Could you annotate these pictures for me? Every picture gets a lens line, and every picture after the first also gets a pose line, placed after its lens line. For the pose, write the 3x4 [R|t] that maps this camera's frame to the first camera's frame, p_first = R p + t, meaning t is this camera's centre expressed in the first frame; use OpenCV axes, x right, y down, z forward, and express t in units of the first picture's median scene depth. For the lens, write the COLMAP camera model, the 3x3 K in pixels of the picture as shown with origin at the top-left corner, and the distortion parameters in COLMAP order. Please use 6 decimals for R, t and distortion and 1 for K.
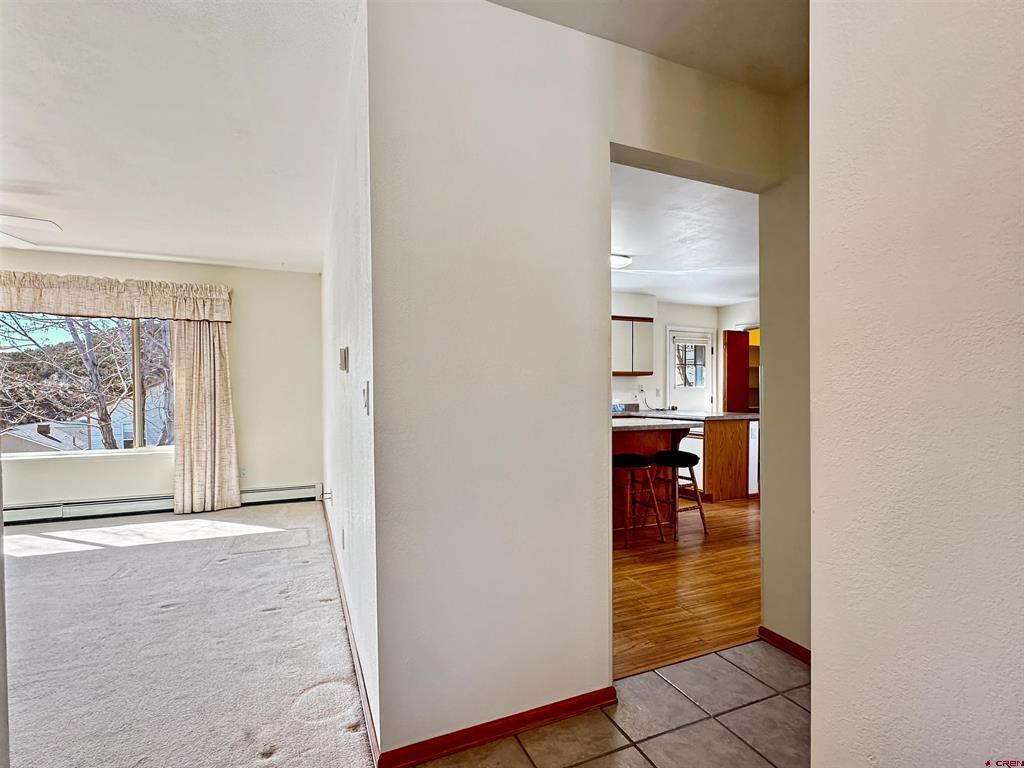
lens RADIAL K [[479.0, 0, 517.2], [0, 479.0, 393.3], [0, 0, 1]] dist [0.000908, 0.000331]
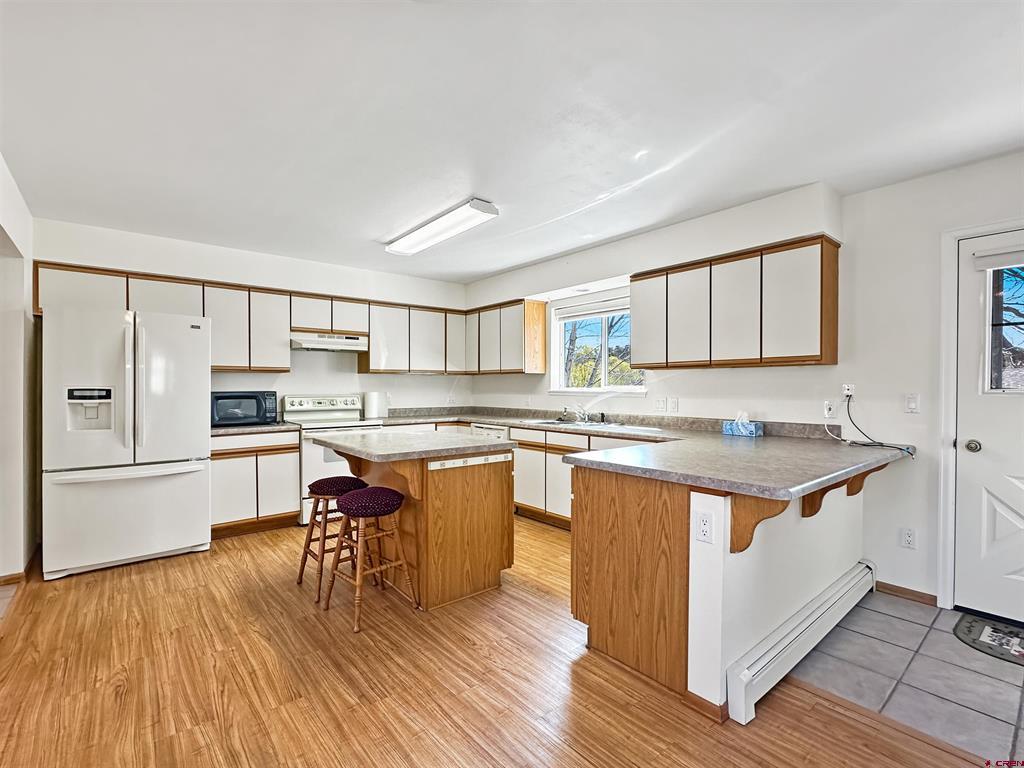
lens RADIAL K [[479.0, 0, 519.7], [0, 479.0, 384.7], [0, 0, 1]] dist [0.000908, 0.000331]
pose [[0.288264, -0.000984, -0.957550, 0.283050], [0.002942, 0.999996, -0.000142, -0.008100], [0.957546, -0.002776, 0.288266, 0.273983]]
